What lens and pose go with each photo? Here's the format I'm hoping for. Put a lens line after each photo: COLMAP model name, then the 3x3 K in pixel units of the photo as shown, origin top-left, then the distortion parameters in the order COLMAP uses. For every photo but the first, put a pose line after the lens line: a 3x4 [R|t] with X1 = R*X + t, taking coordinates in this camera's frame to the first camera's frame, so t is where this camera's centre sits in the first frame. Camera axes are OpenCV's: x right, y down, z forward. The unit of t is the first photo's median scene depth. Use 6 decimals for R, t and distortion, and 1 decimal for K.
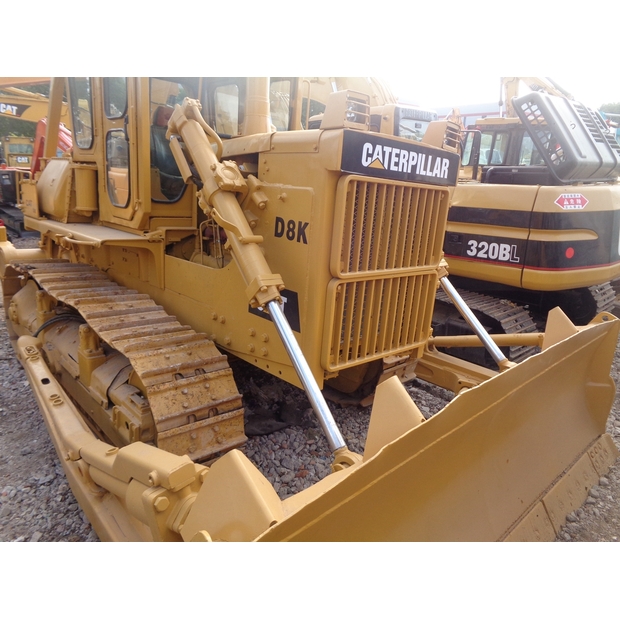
lens RADIAL K [[453.8, 0, 310.0], [0, 453.8, 310.0], [0, 0, 1]] dist [0.000970, -0.003687]
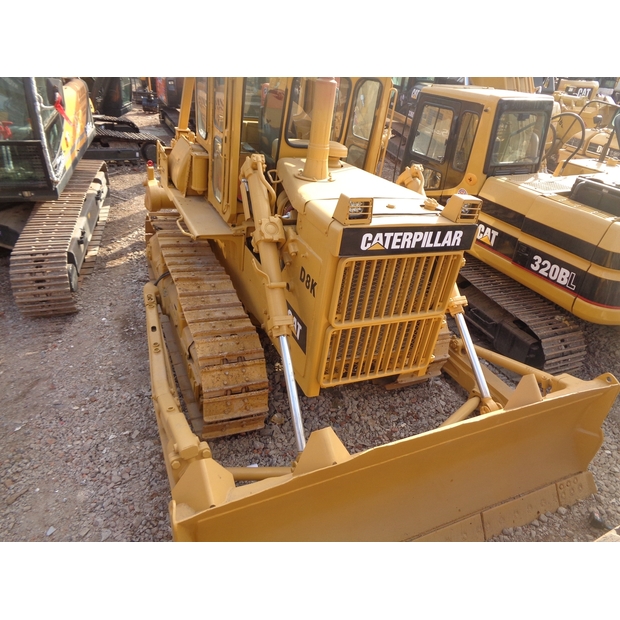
lens RADIAL K [[448.3, 0, 310.0], [0, 448.3, 310.0], [0, 0, 1]] dist [-0.005135, -0.004134]
pose [[0.945318, 0.200025, -0.257613, 0.290978], [-0.138873, 0.961535, 0.236989, -0.376306], [0.295107, -0.188254, 0.936735, -0.207574]]
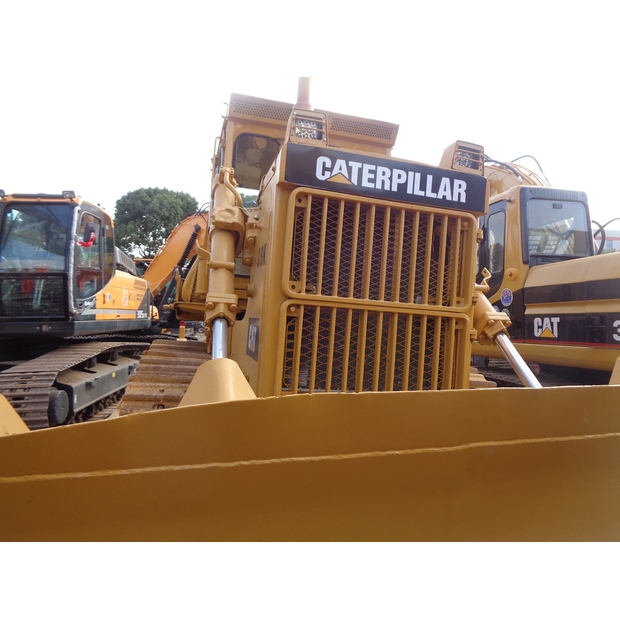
lens RADIAL K [[453.8, 0, 310.0], [0, 453.8, 310.0], [0, 0, 1]] dist [0.000970, -0.003687]
pose [[0.887986, -0.025931, -0.459138, 0.460184], [-0.115432, 0.953876, -0.277120, 0.179394], [0.445147, 0.299078, 0.844036, 0.239419]]
